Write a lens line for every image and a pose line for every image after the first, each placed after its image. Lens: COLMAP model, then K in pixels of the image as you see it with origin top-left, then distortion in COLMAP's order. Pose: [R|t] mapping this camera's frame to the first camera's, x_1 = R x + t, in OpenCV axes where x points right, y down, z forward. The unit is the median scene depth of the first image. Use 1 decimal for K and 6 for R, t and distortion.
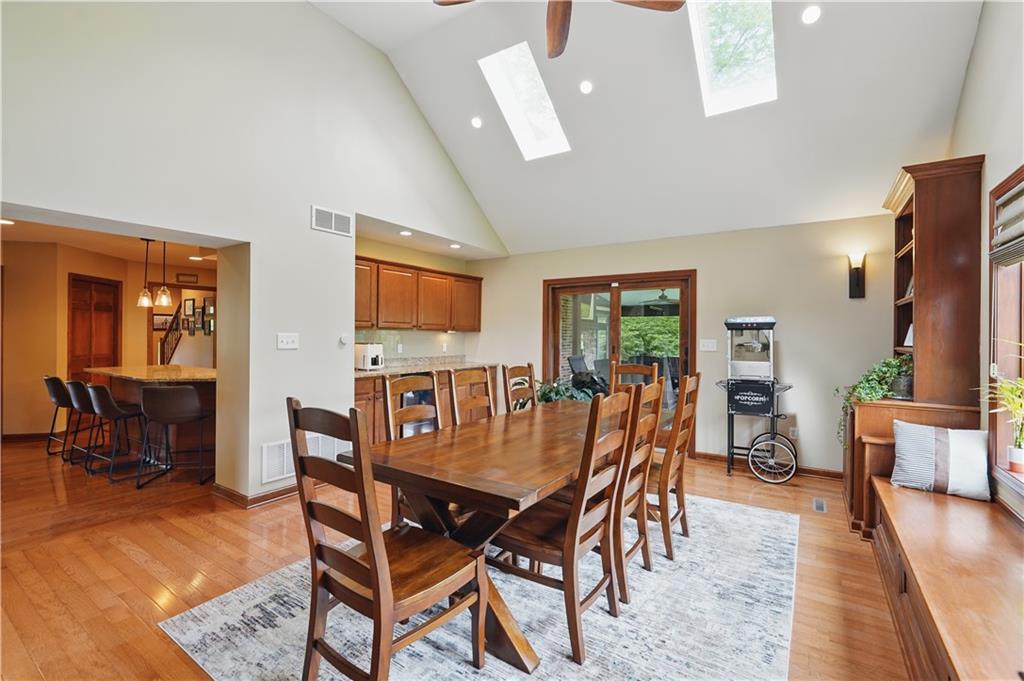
lens RADIAL K [[448.8, 0, 509.7], [0, 448.8, 335.6], [0, 0, 1]] dist [-0.004513, 0.000256]
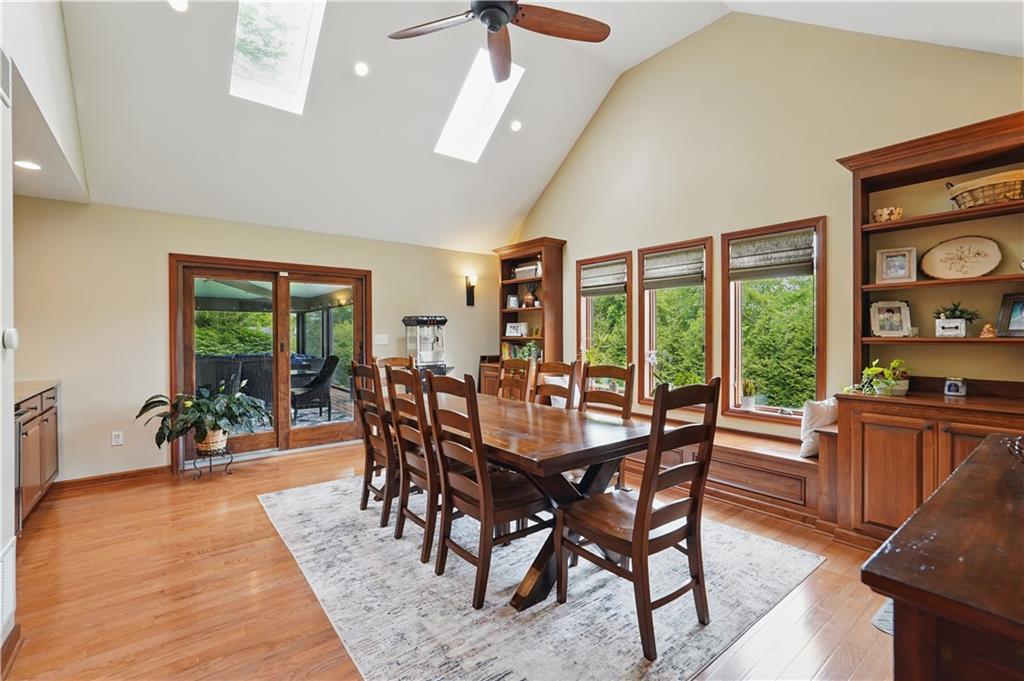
lens RADIAL K [[448.8, 0, 515.8], [0, 448.8, 336.8], [0, 0, 1]] dist [-0.004513, 0.000256]
pose [[0.300477, -0.014472, 0.953679, -0.555719], [0.008503, 0.999886, 0.012494, 0.004195], [-0.953751, 0.004355, 0.300566, 0.347534]]
